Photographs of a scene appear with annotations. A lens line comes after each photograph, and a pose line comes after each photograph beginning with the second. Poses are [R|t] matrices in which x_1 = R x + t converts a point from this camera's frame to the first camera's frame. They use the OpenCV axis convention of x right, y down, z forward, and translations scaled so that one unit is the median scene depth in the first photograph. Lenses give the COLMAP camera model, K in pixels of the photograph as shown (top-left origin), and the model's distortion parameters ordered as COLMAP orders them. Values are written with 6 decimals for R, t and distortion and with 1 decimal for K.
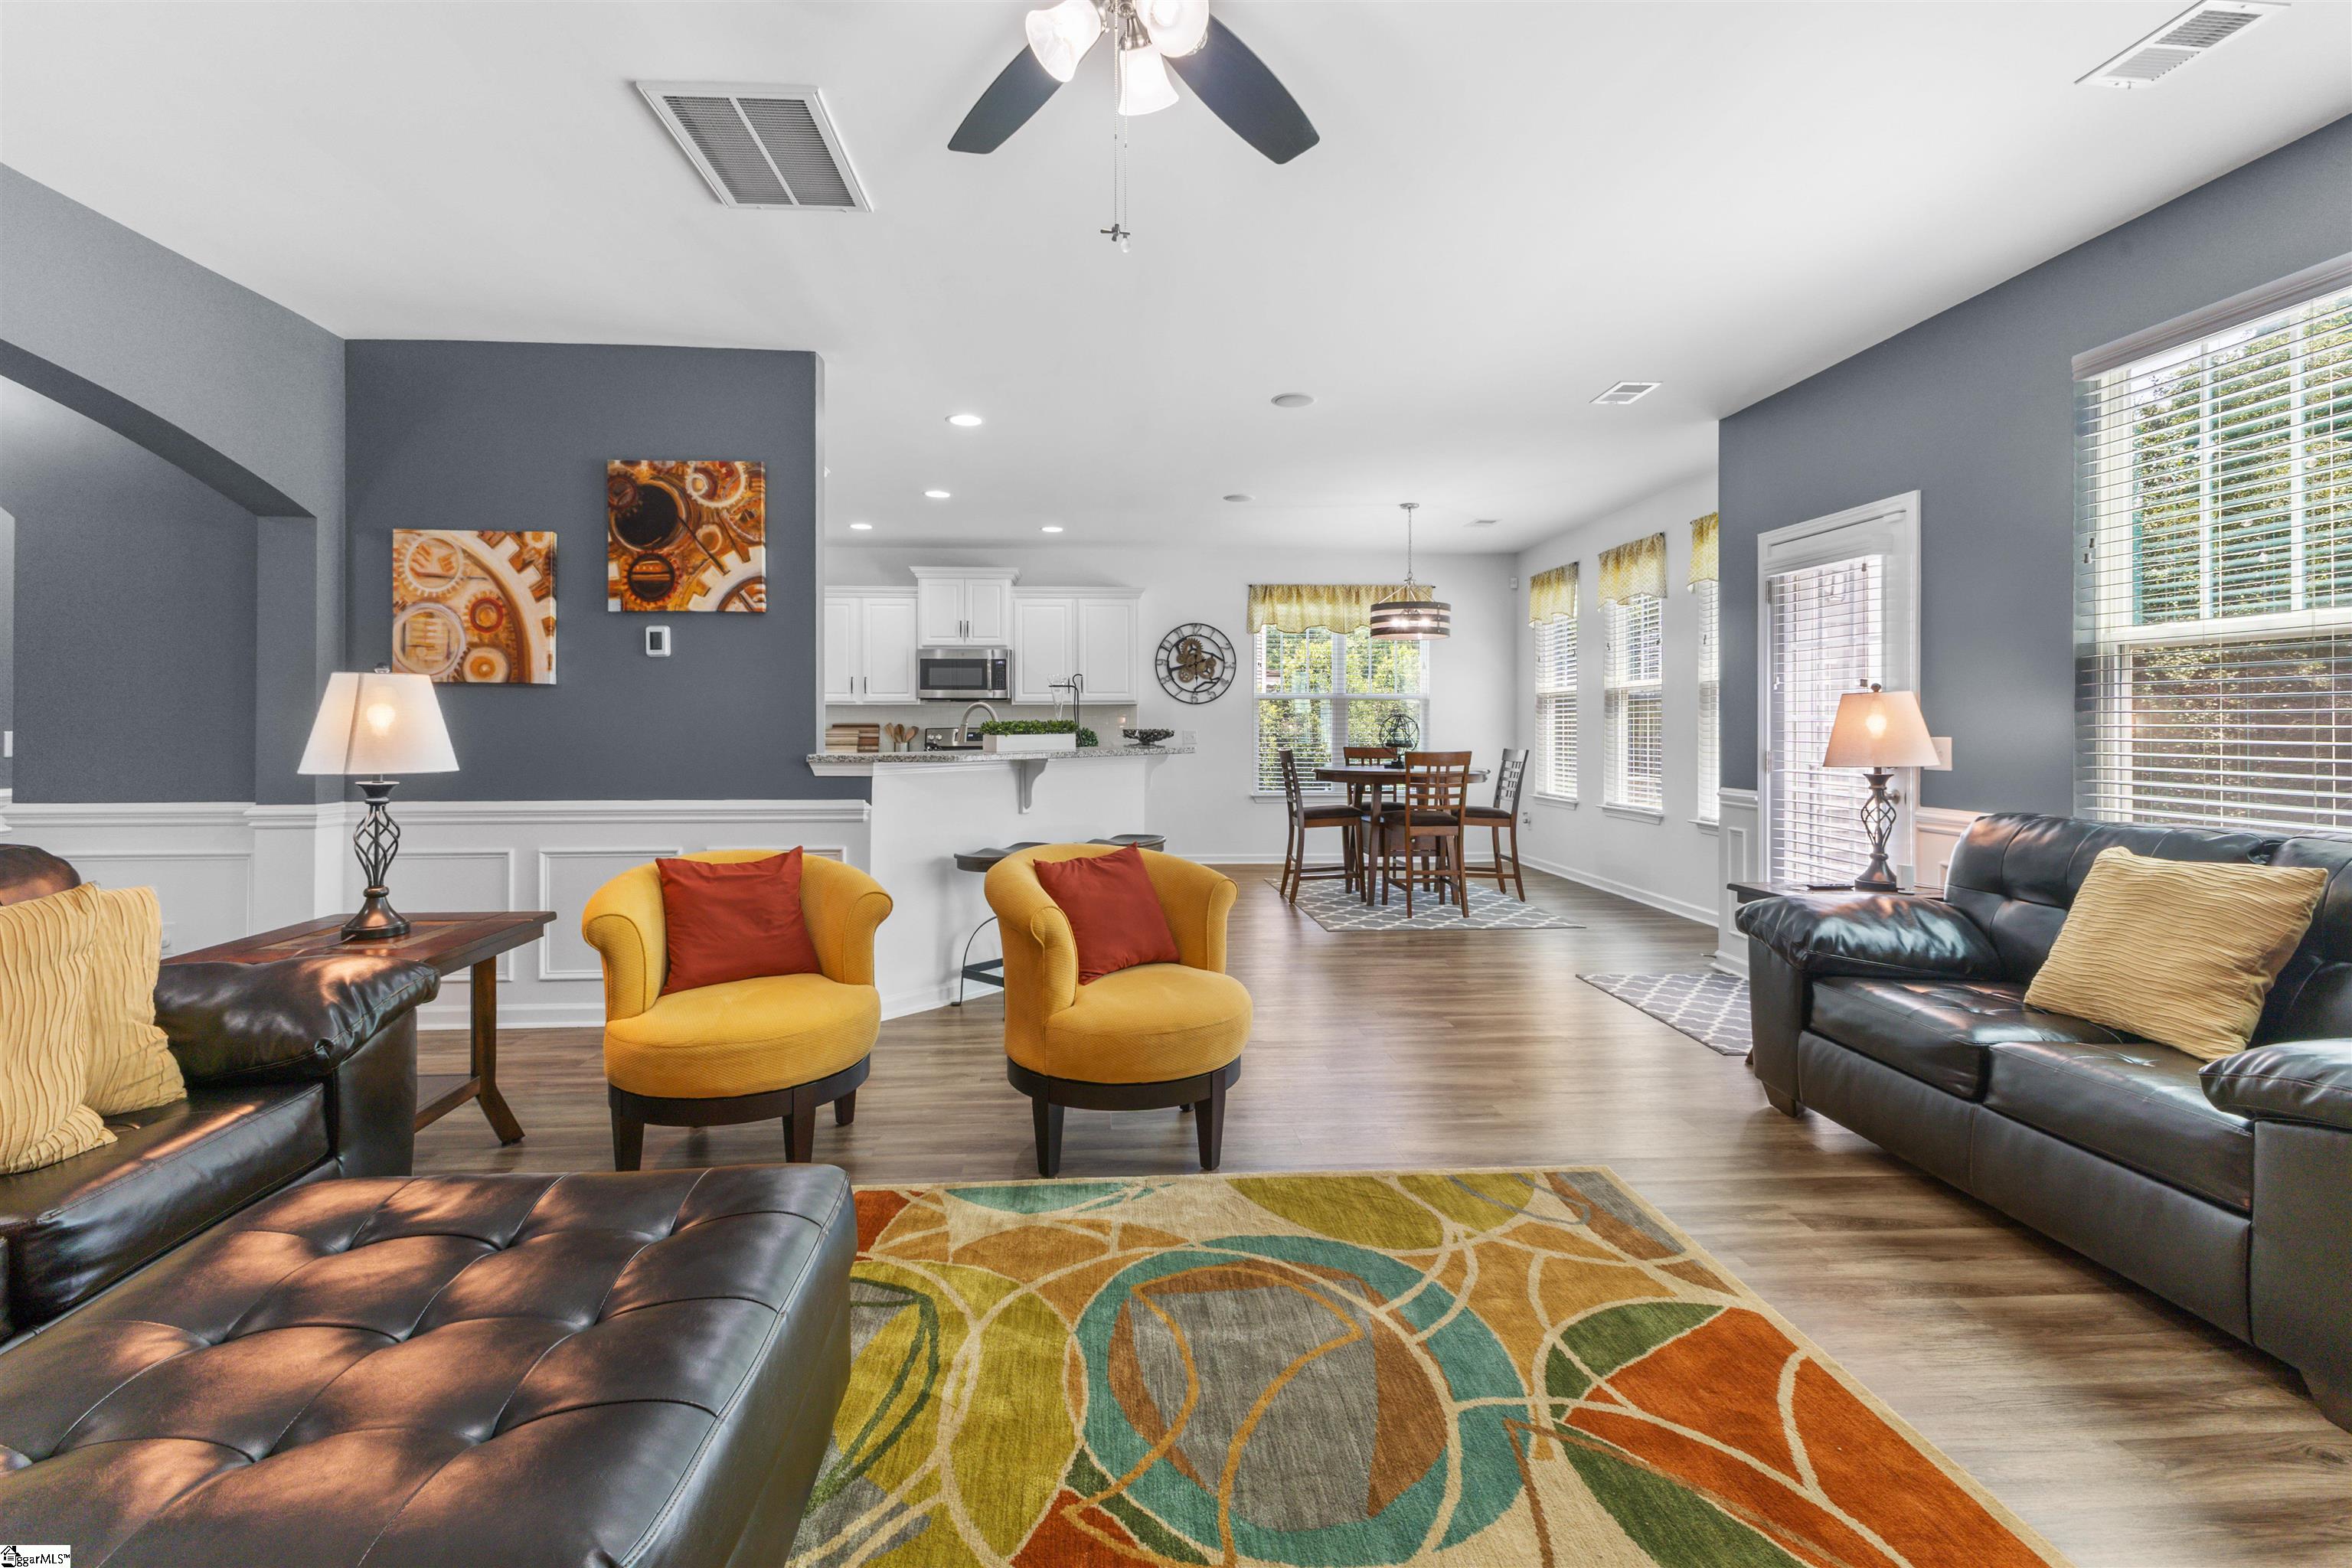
lens RADIAL K [[1042.6, 0, 1182.7], [0, 1042.6, 729.0], [0, 0, 1]] dist [0.008644, 0.000726]
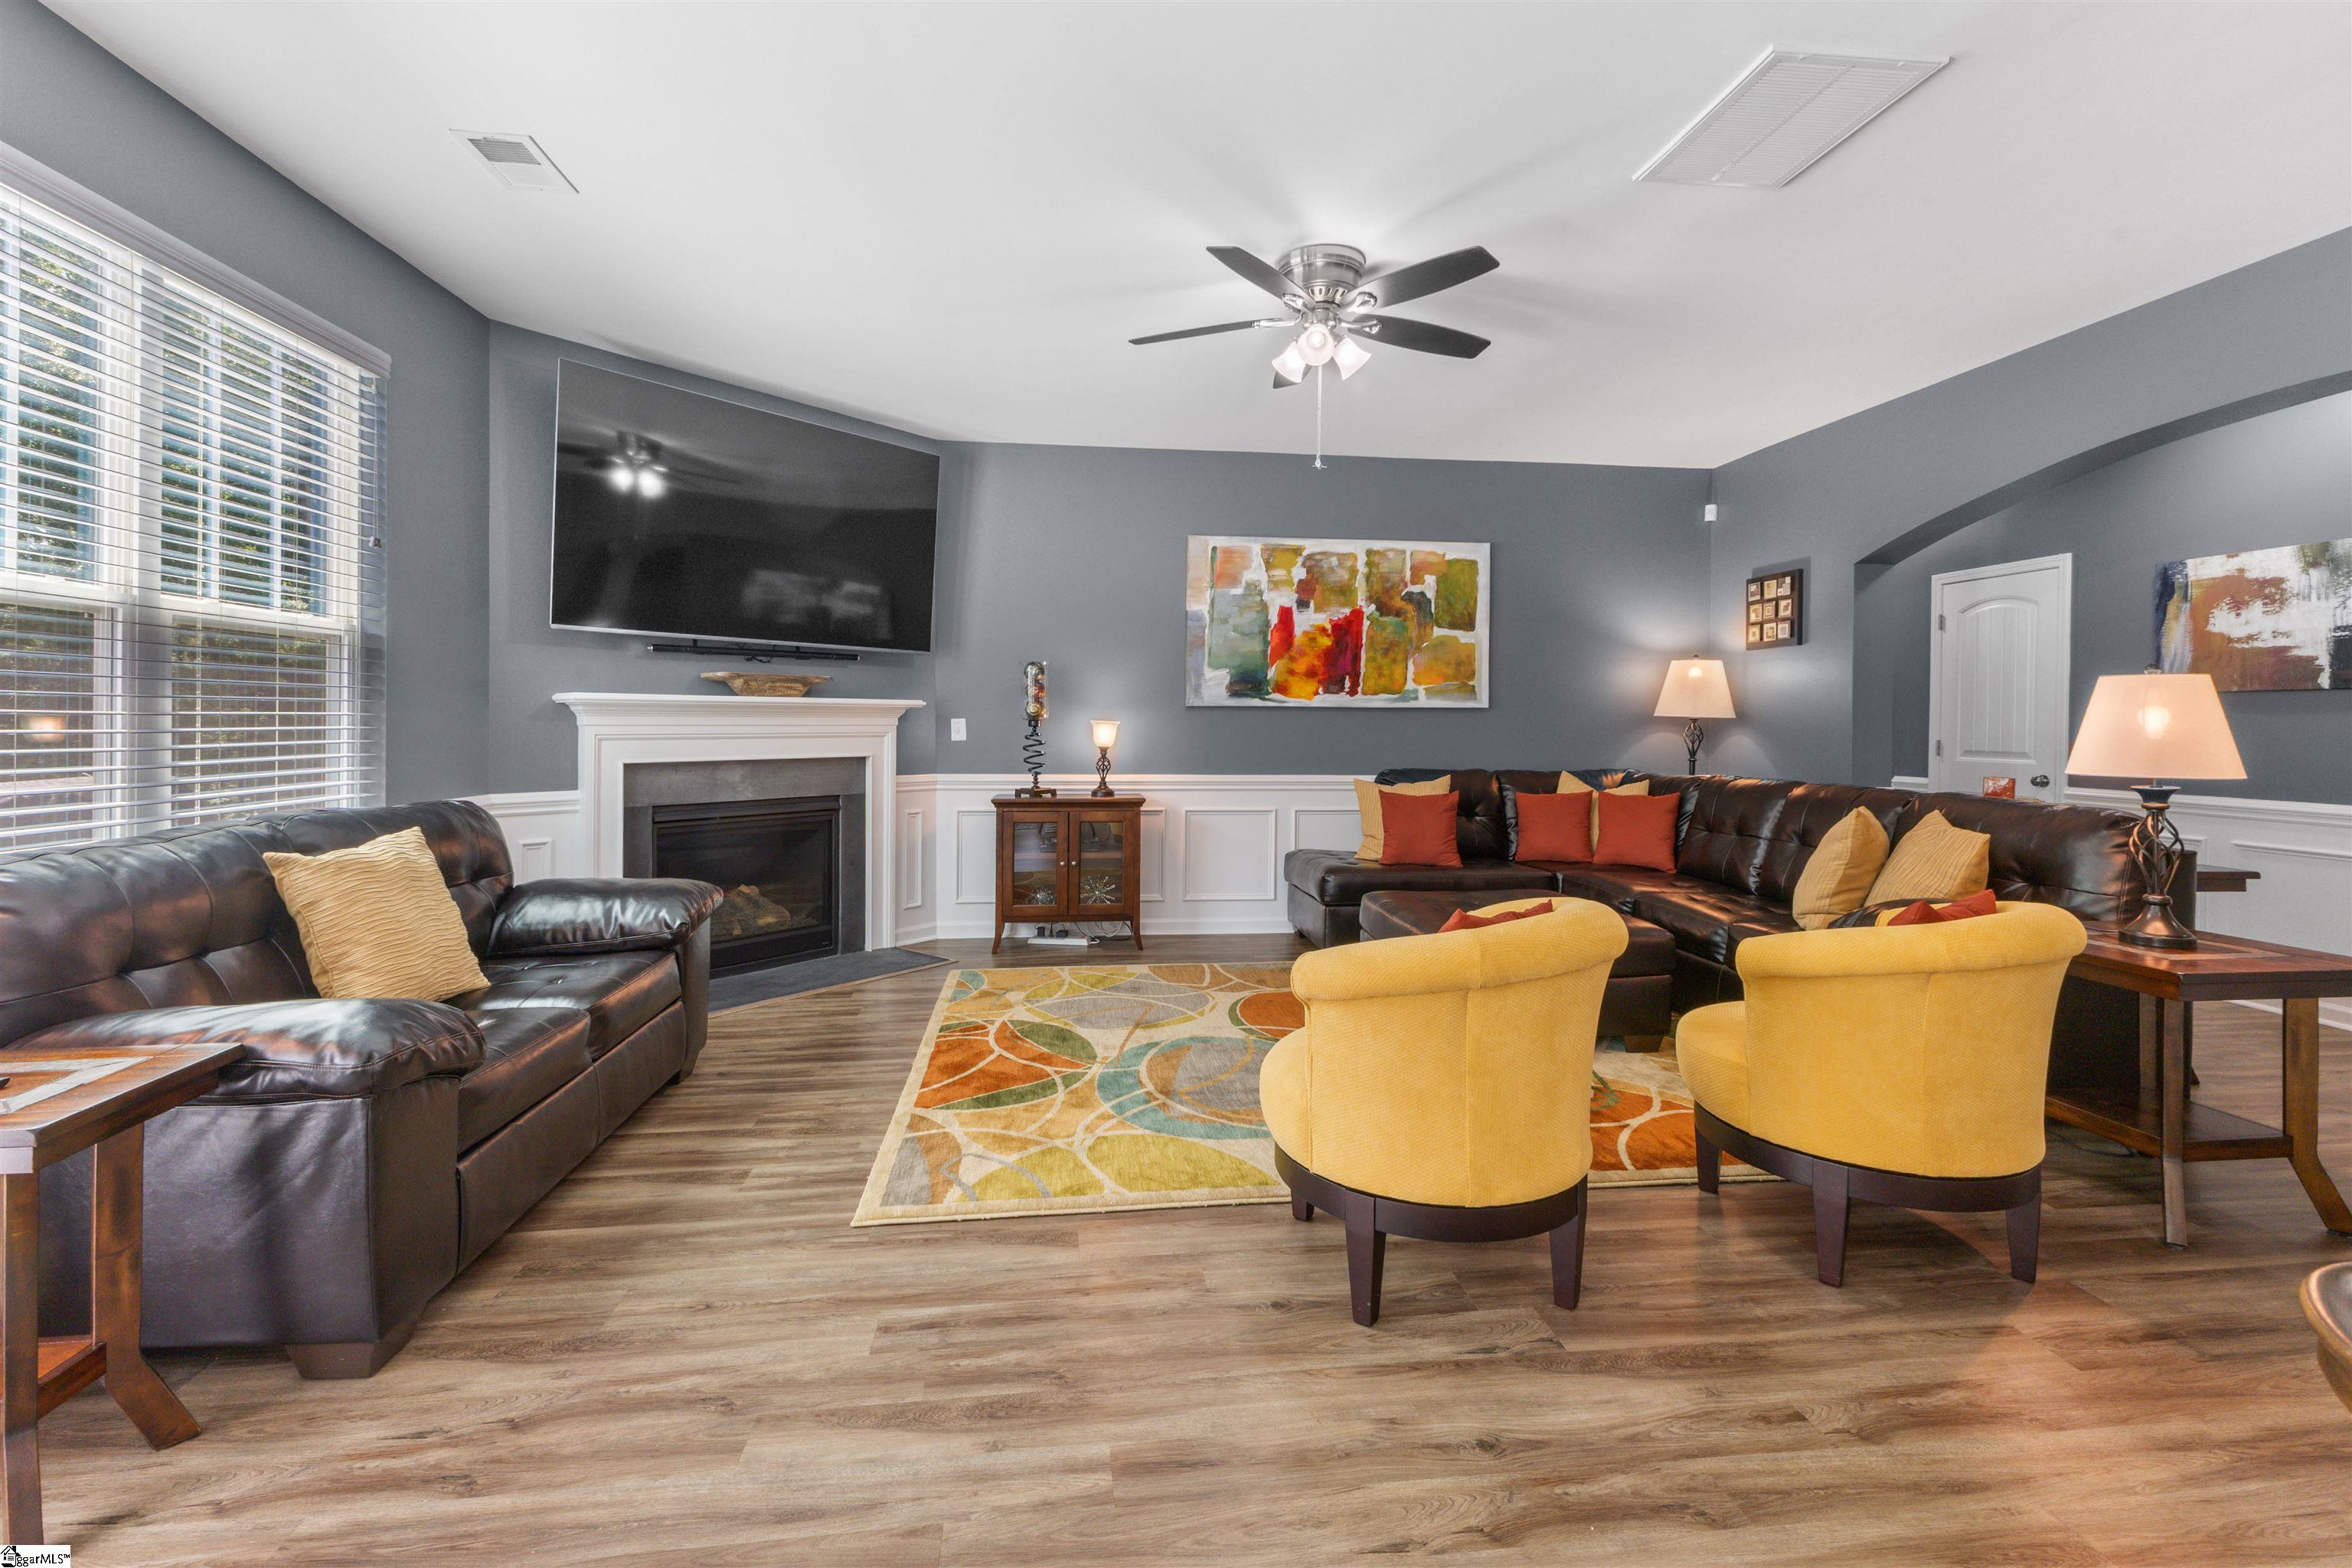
lens RADIAL K [[1042.6, 0, 1182.7], [0, 1042.6, 729.0], [0, 0, 1]] dist [0.008644, 0.000726]
pose [[-0.999056, -0.005383, -0.043103, 0.188142], [-0.005691, 0.999959, 0.007010, -0.005108], [0.043063, 0.007249, -0.999046, 2.101222]]
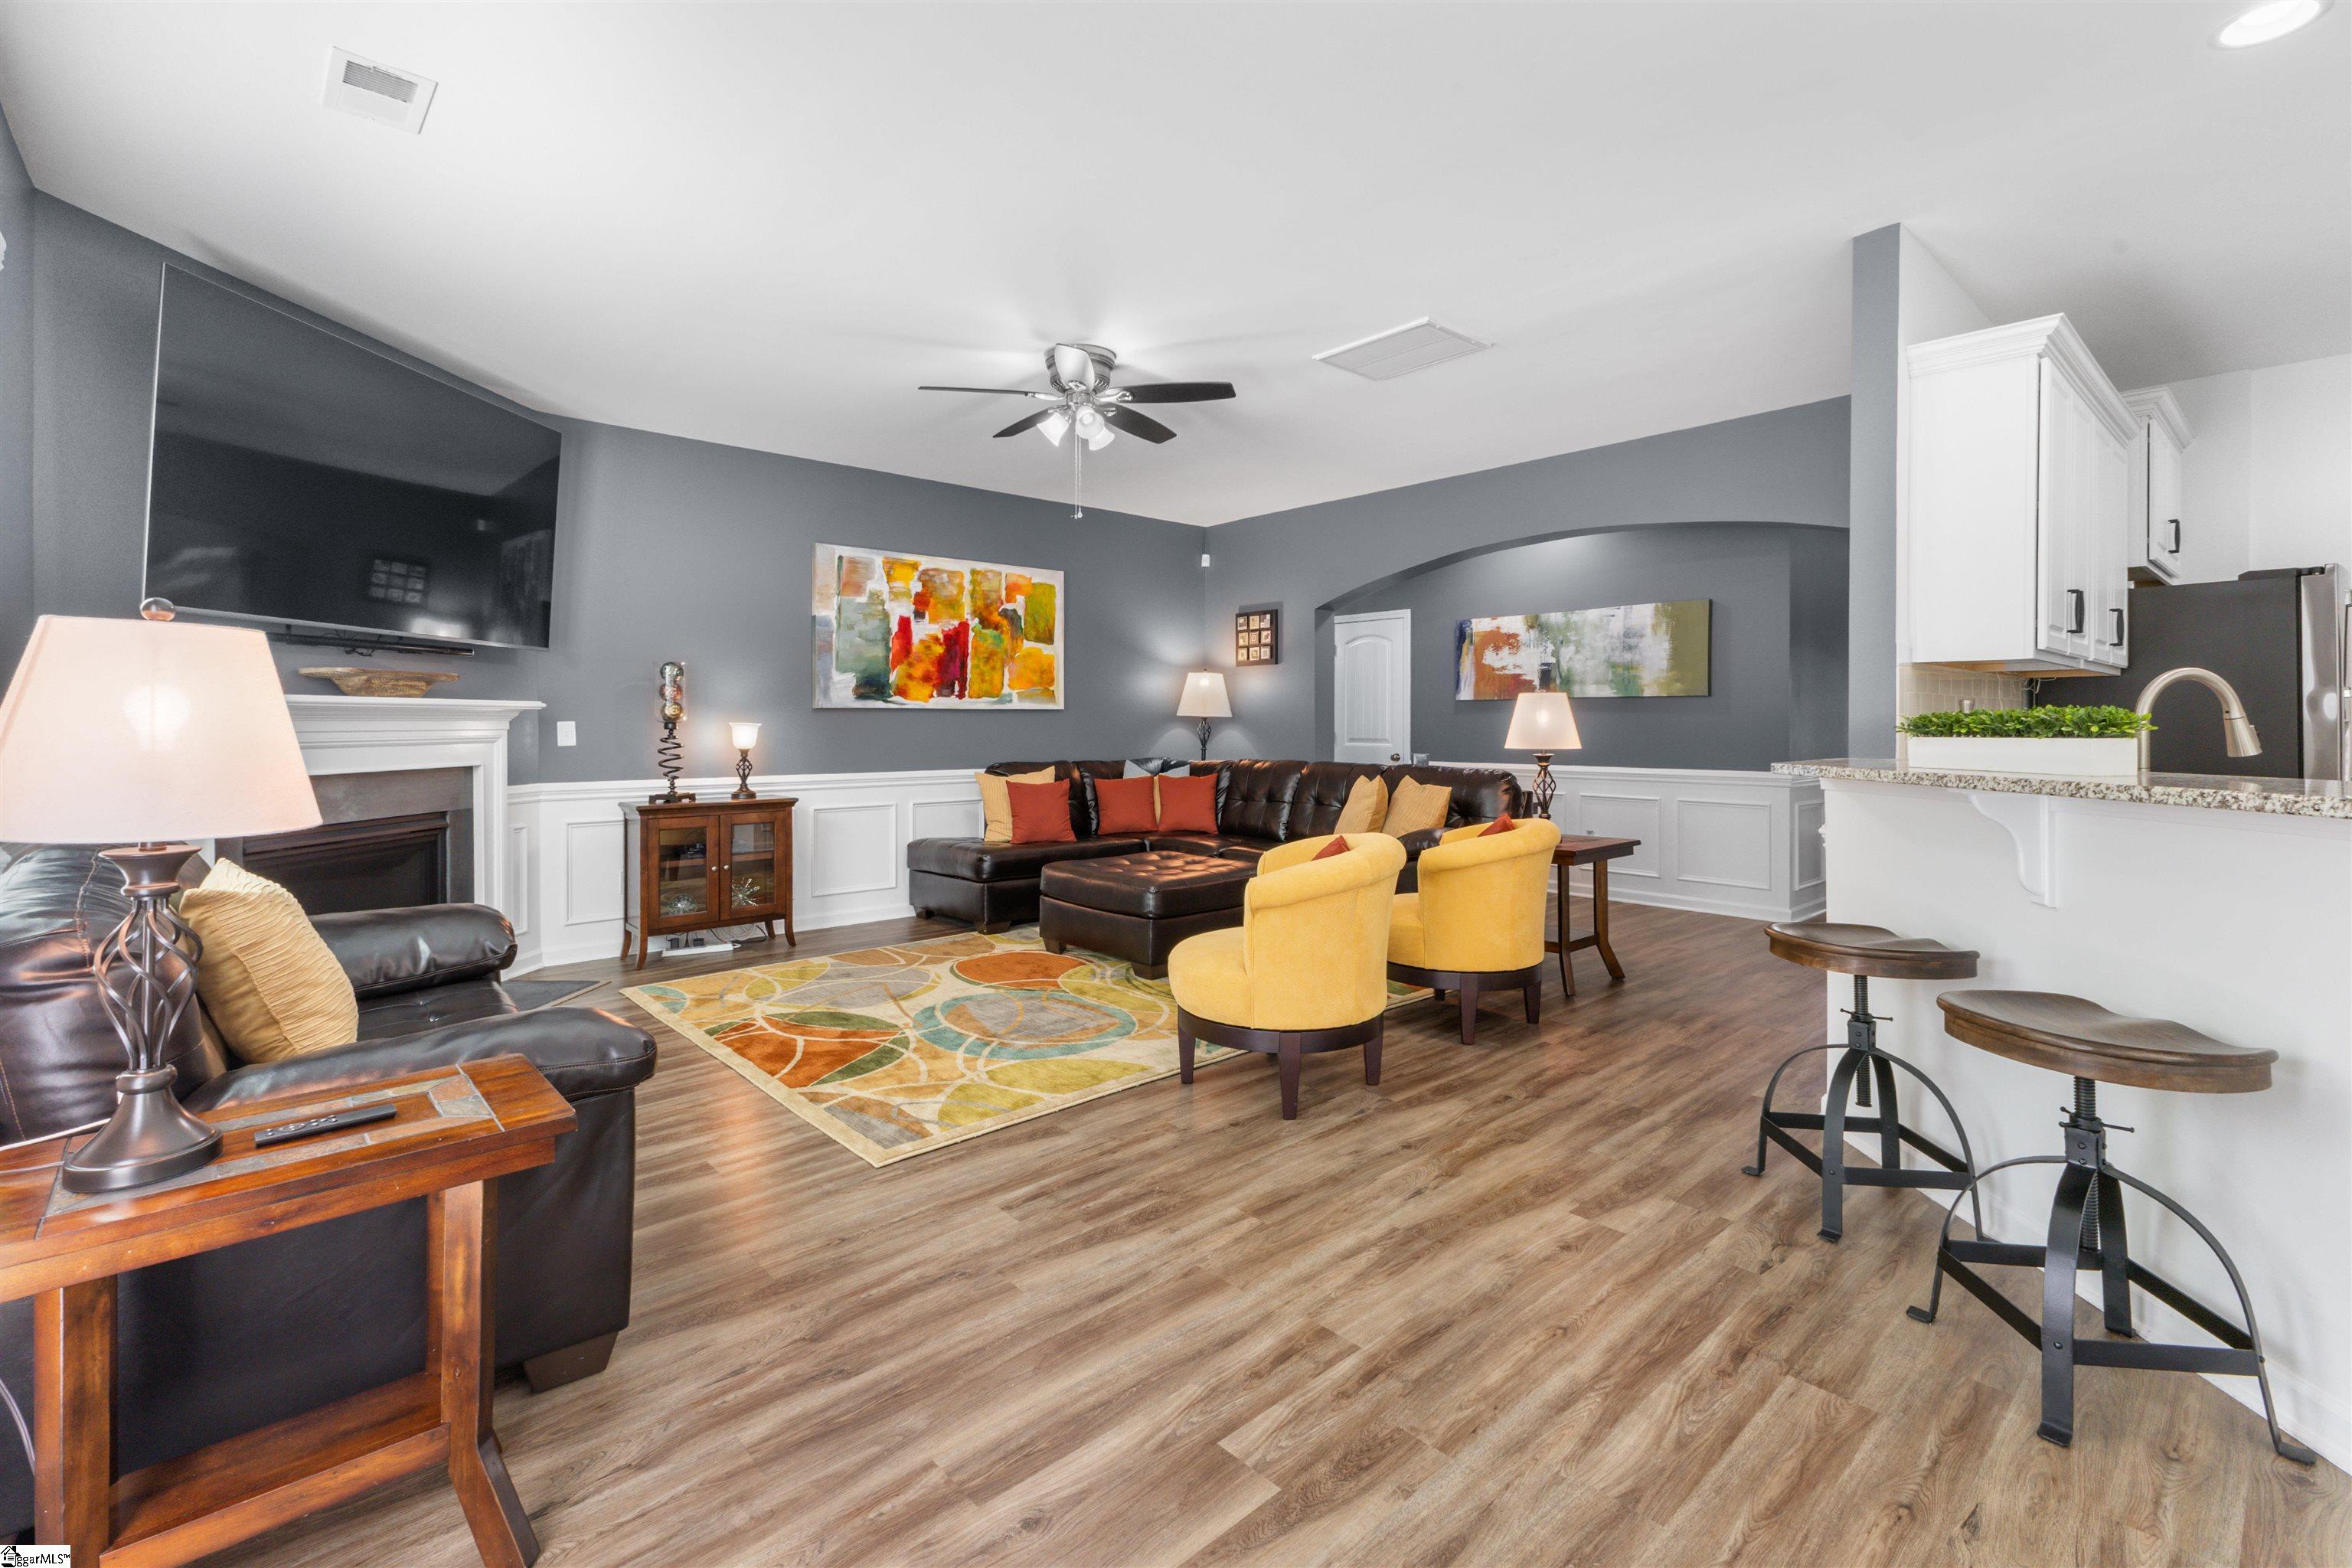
lens RADIAL K [[1042.6, 0, 1182.7], [0, 1042.6, 729.0], [0, 0, 1]] dist [0.008644, 0.000726]
pose [[-0.789574, 0.005988, -0.613626, 0.874866], [0.002161, 0.999973, 0.006978, -0.006348], [0.613651, 0.004183, -0.789566, 2.192591]]
